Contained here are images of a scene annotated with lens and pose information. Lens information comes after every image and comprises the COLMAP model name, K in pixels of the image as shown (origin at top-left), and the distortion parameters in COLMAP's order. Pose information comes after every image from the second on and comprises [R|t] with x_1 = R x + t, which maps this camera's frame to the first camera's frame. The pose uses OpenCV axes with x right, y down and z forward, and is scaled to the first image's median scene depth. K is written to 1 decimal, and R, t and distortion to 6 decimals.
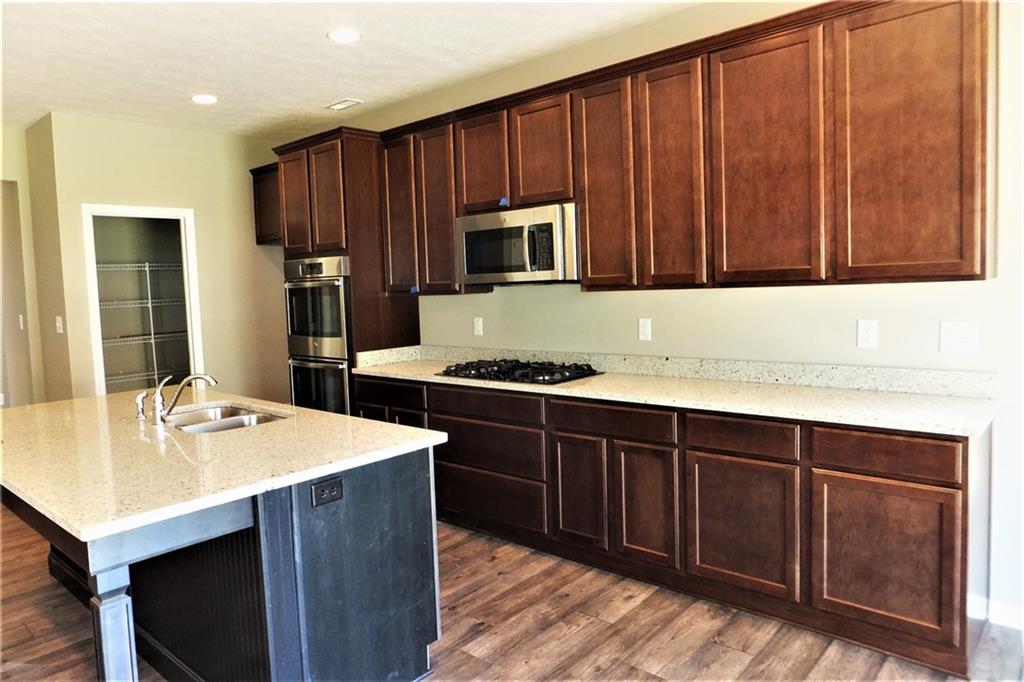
lens RADIAL K [[706.2, 0, 510.8], [0, 706.2, 329.1], [0, 0, 1]] dist [-0.001873, 0.000031]
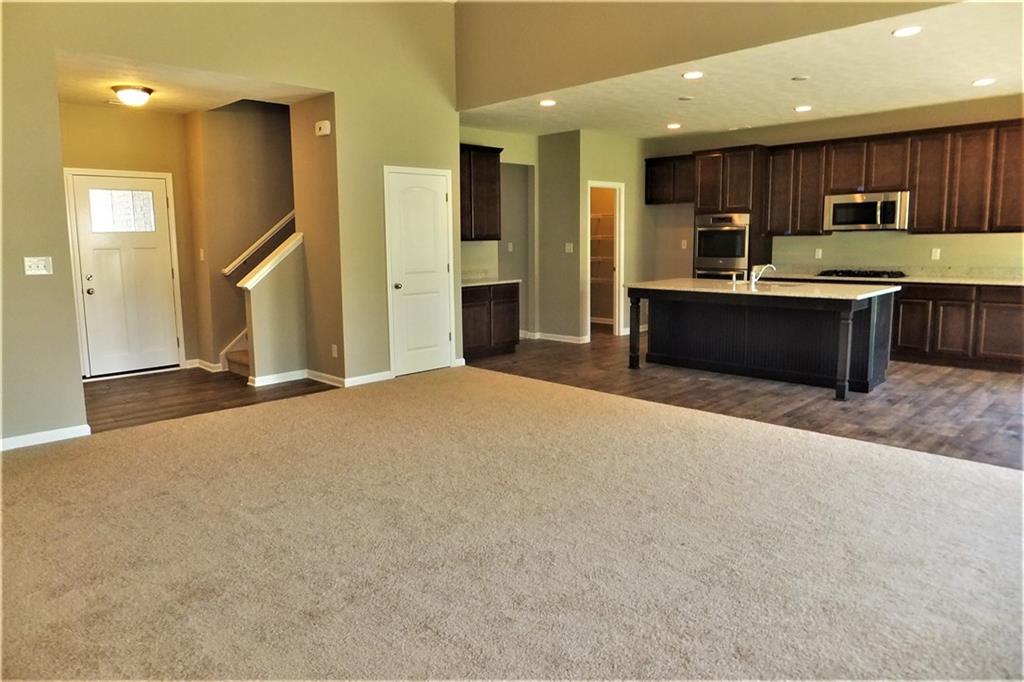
lens RADIAL K [[706.2, 0, 510.8], [0, 706.2, 329.1], [0, 0, 1]] dist [-0.001873, 0.000031]
pose [[0.999381, 0.031263, -0.016109, -1.046299], [-0.030310, 0.997953, 0.056319, 0.145908], [0.017837, -0.055796, 0.998283, -1.125083]]
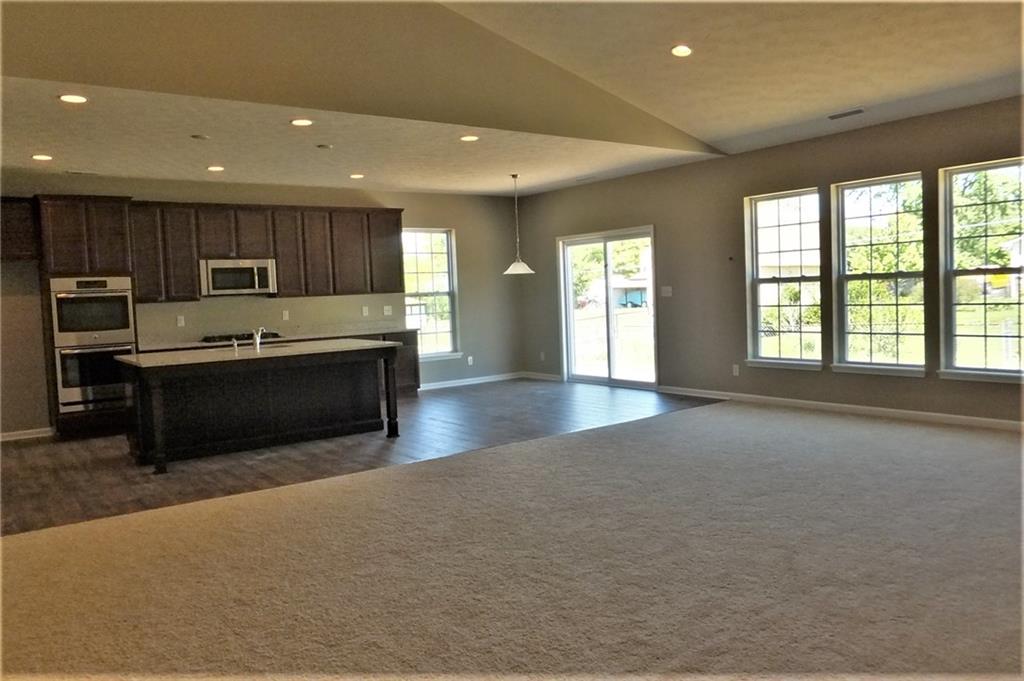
lens RADIAL K [[740.6, 0, 512.0], [0, 740.6, 340.5], [0, 0, 1]] dist [-0.003145, -0.001381]
pose [[0.174353, -0.032150, 0.984158, -2.174552], [0.106460, 0.994224, 0.013618, 0.134953], [-0.978911, 0.102399, 0.176769, -0.151082]]
